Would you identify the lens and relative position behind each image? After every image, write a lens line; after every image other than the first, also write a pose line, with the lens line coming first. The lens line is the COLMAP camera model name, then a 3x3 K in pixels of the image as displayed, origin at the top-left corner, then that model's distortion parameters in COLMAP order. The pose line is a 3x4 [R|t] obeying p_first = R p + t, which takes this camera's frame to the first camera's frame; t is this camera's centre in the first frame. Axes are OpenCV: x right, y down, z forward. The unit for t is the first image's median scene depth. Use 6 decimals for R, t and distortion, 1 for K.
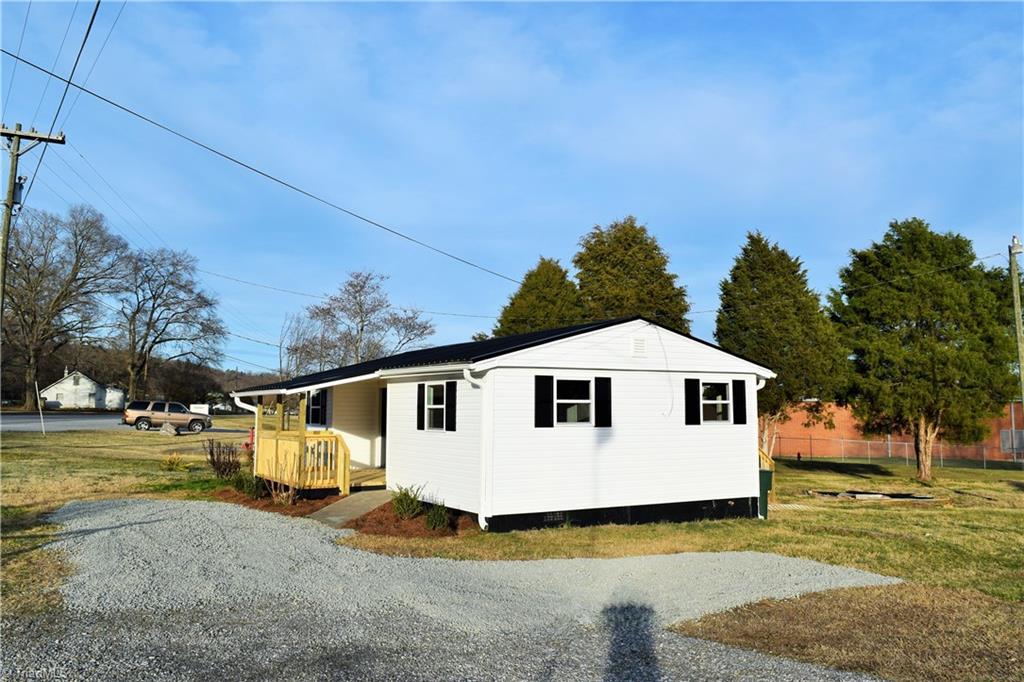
lens RADIAL K [[805.7, 0, 516.1], [0, 805.7, 330.3], [0, 0, 1]] dist [-0.015290, -0.001903]
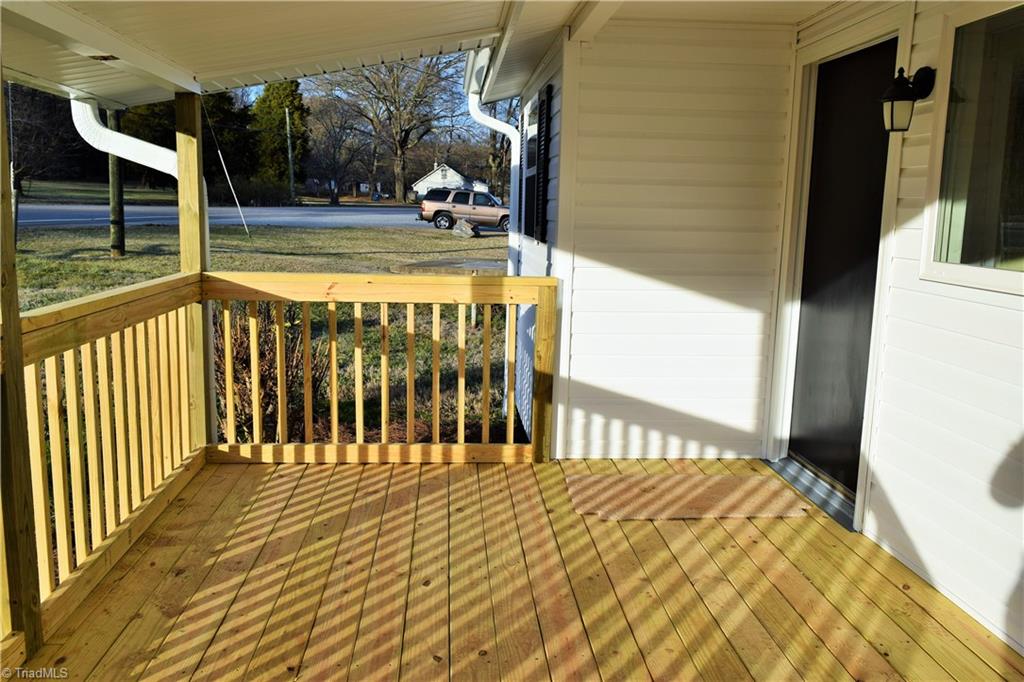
lens RADIAL K [[805.7, 0, 516.1], [0, 805.7, 330.3], [0, 0, 1]] dist [-0.015290, -0.001903]
pose [[0.897536, 0.086591, -0.432356, -0.065142], [0.021579, 0.970728, 0.239210, 0.037511], [0.440414, -0.224030, 0.869394, 0.347076]]
